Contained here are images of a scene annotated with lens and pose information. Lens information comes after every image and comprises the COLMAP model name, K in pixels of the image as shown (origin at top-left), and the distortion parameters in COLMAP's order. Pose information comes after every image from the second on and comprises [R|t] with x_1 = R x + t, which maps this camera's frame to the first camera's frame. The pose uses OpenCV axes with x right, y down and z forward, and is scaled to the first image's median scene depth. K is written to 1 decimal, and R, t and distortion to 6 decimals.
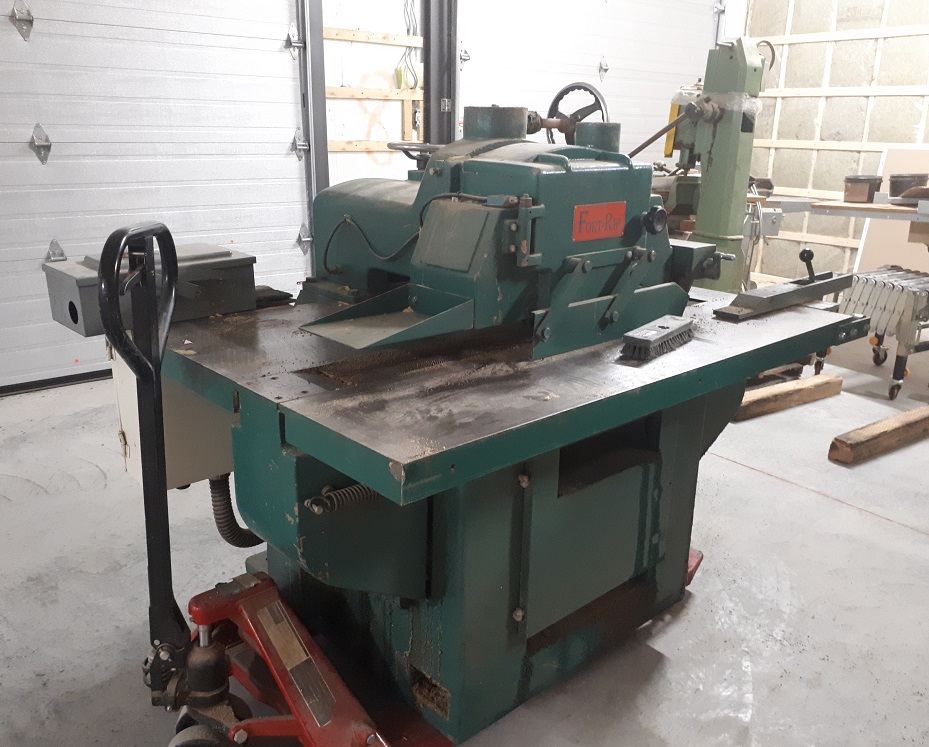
lens RADIAL K [[787.9, 0, 464.5], [0, 787.9, 373.5], [0, 0, 1]] dist [0.000039, -0.000817]
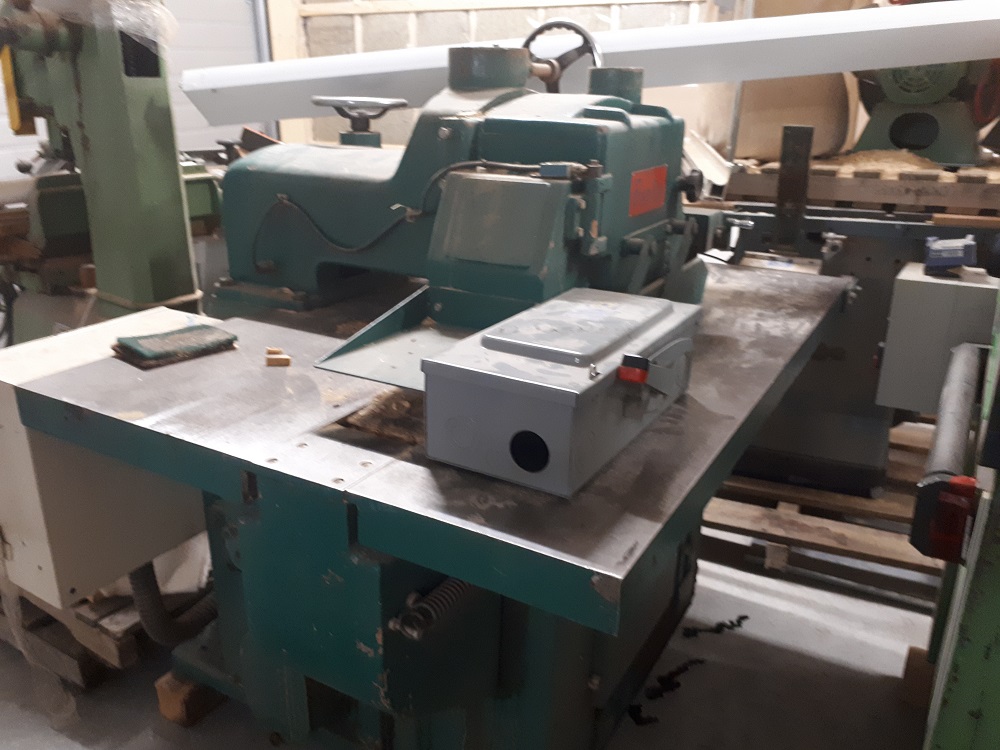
lens RADIAL K [[802.4, 0, 480.4], [0, 802.4, 377.4], [0, 0, 1]] dist [-0.028442, 0.000582]
pose [[0.956570, -0.107409, 0.270991, -0.243741], [0.094177, 0.993660, 0.061407, -0.071445], [-0.275869, -0.033219, 0.960621, 0.261547]]
